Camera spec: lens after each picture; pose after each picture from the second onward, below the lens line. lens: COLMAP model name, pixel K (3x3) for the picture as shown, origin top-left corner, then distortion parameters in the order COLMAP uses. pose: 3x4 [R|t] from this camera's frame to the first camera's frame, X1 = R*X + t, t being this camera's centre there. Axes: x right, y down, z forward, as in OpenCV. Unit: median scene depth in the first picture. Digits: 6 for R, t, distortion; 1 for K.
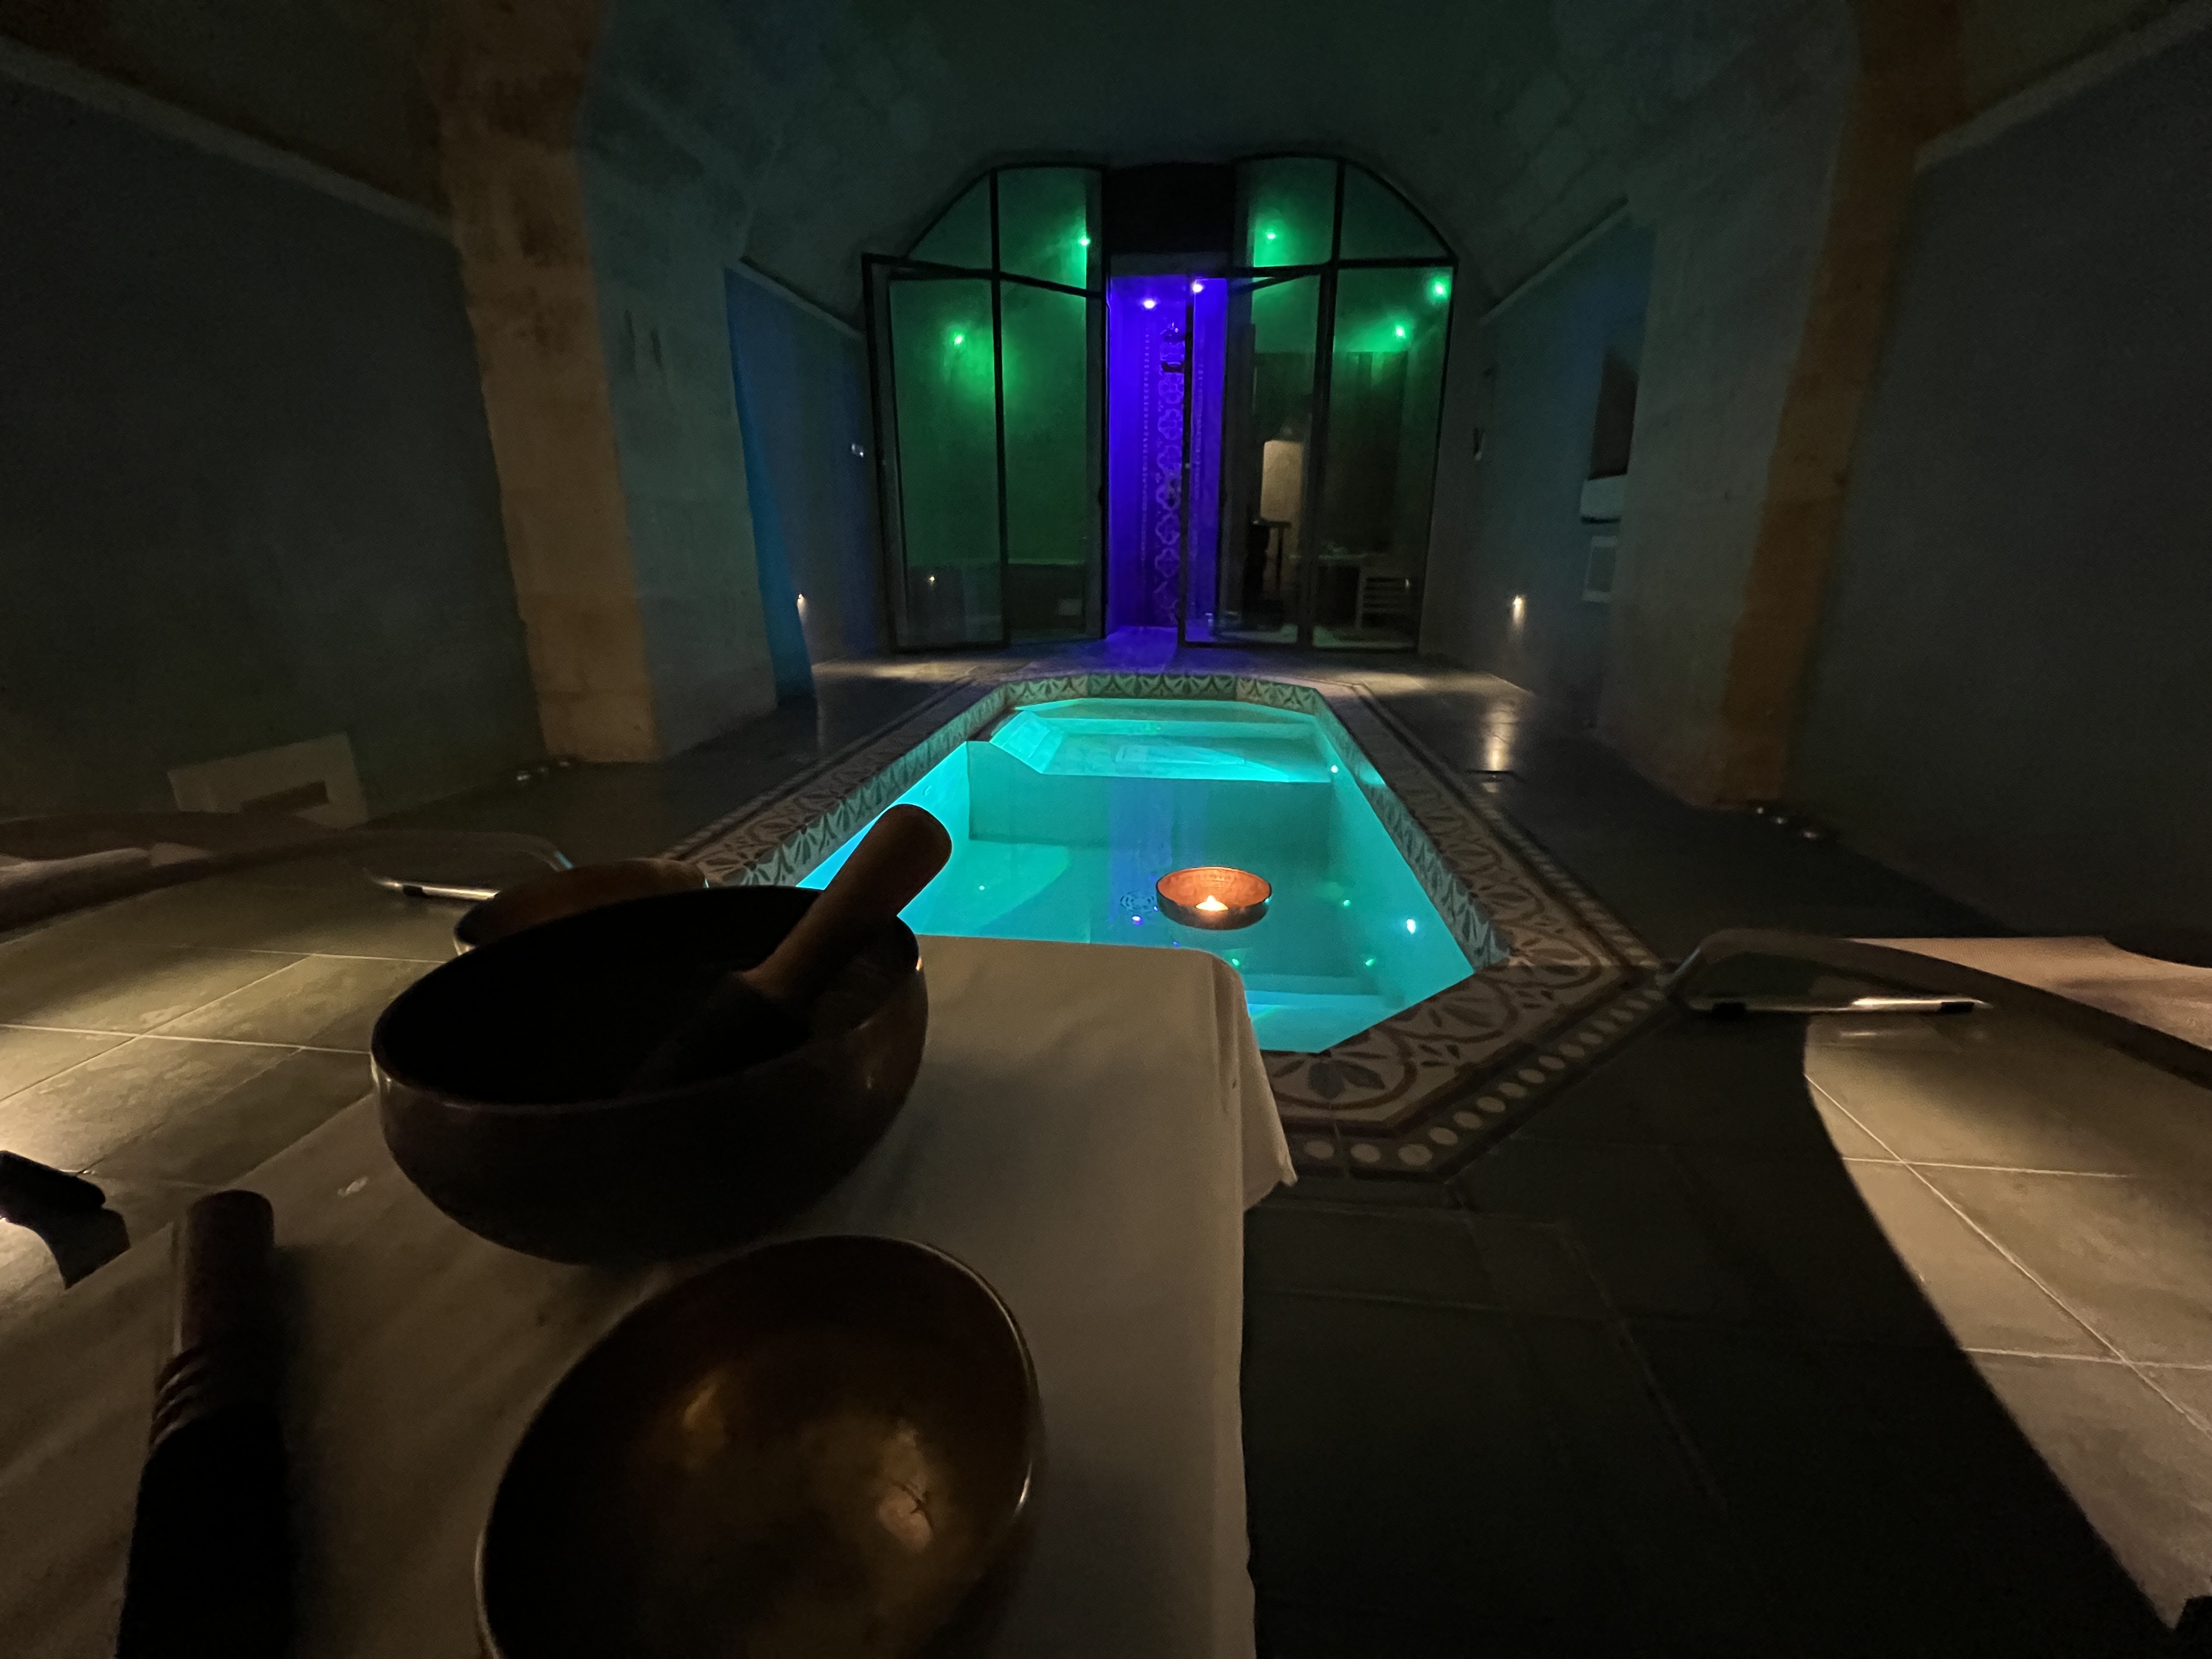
lens RADIAL K [[885.8, 0, 1098.5], [0, 885.8, 827.4], [0, 0, 1]] dist [-0.004401, 0.000577]
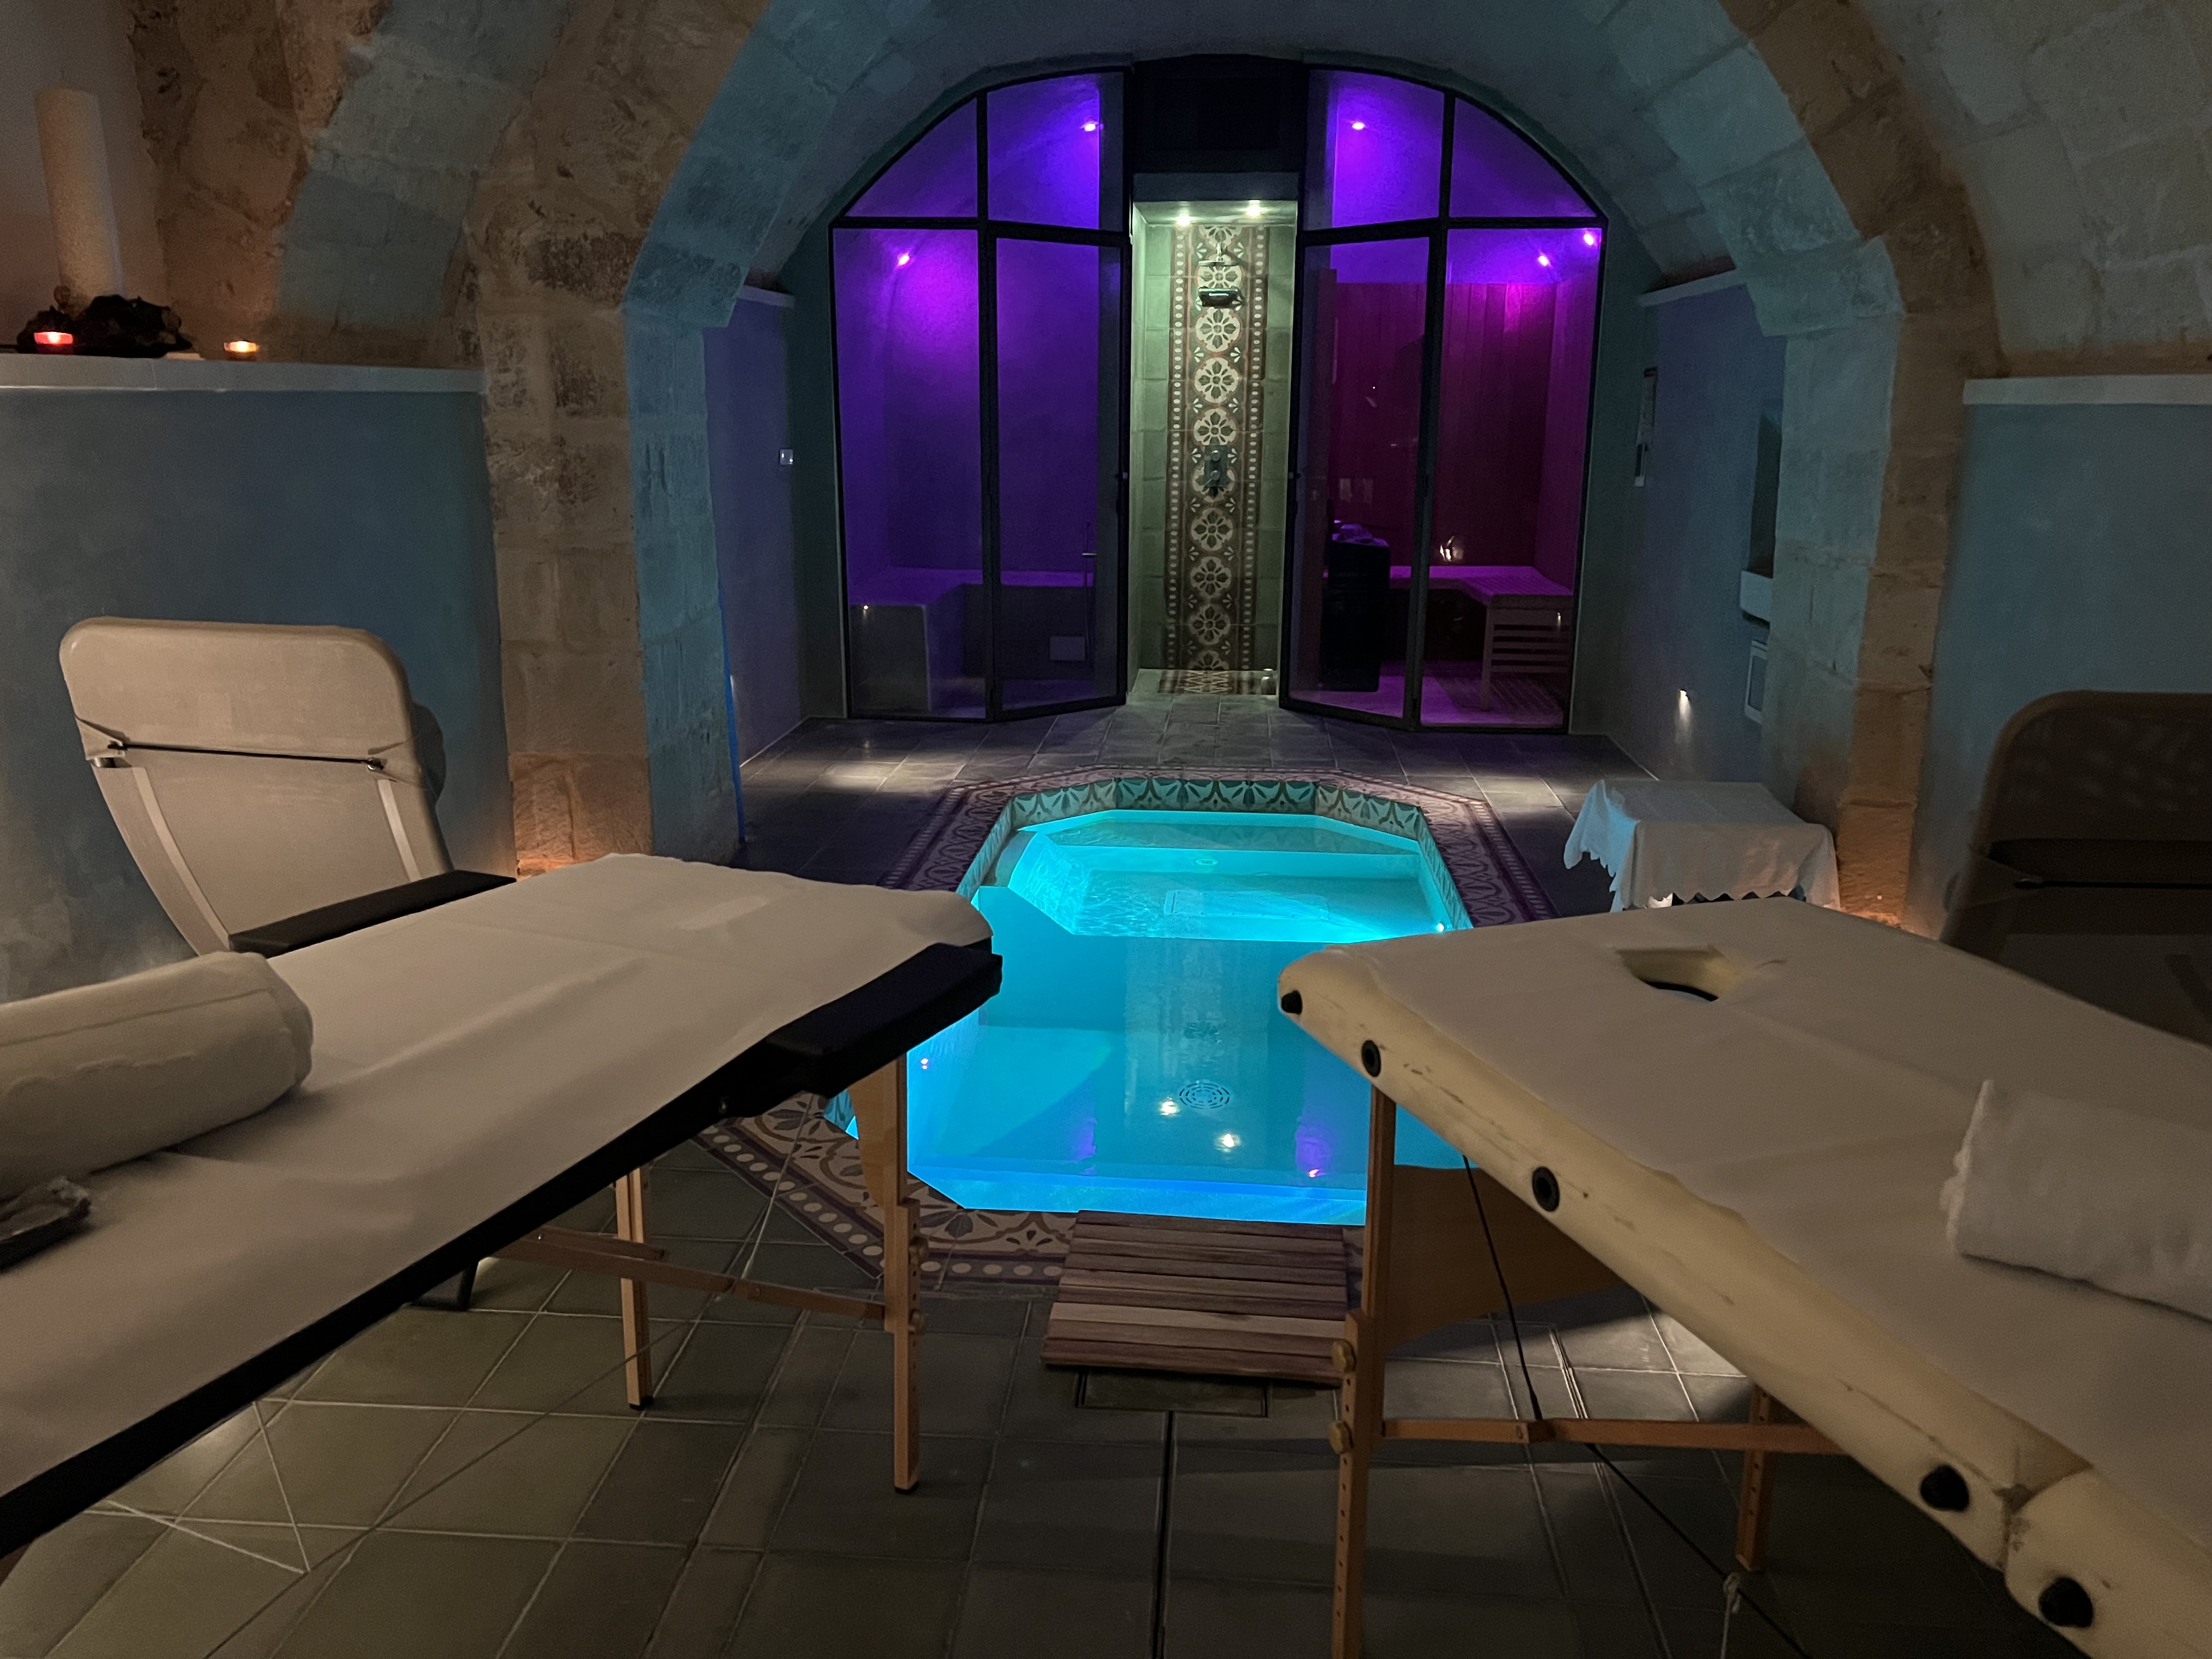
lens RADIAL K [[1656.9, 0, 1100.2], [0, 1656.9, 844.1], [0, 0, 1]] dist [0.057832, -0.065332]
pose [[0.999532, -0.003245, 0.030428, -0.077235], [0.004840, 0.998610, -0.052483, -0.052963], [-0.030216, 0.052606, 0.998158, -0.432510]]
